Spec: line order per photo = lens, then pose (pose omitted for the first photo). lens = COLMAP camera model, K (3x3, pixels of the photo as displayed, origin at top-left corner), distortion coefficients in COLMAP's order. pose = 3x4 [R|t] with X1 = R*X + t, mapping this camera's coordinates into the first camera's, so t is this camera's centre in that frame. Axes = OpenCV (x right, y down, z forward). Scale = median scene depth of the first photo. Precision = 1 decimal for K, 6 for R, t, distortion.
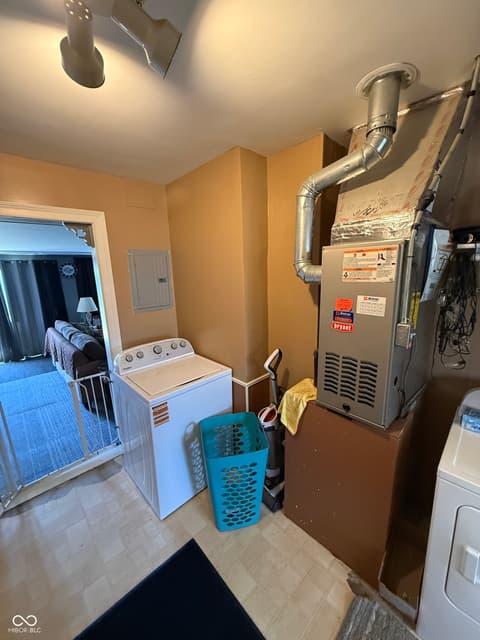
lens RADIAL K [[255.7, 0, 241.1], [0, 255.7, 319.4], [0, 0, 1]] dist [-0.000044, 0.000169]
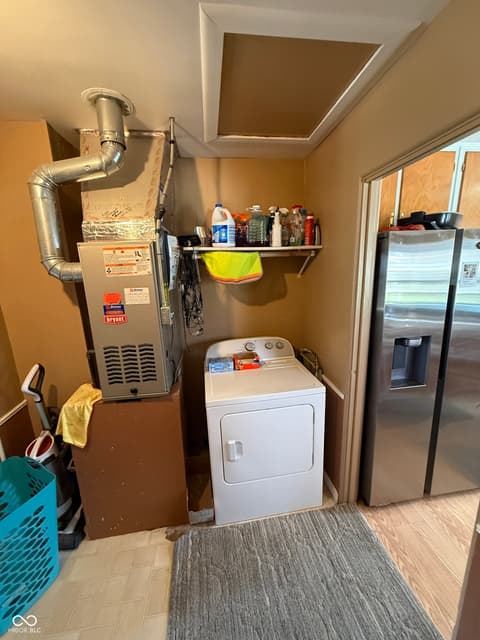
lens RADIAL K [[255.7, 0, 240.0], [0, 255.7, 320.4], [0, 0, 1]] dist [-0.000044, 0.000169]
pose [[0.589872, -0.173073, 0.788731, -0.137937], [0.182594, 0.980050, 0.078497, 0.044270], [-0.786582, 0.097715, 0.609706, -0.060474]]
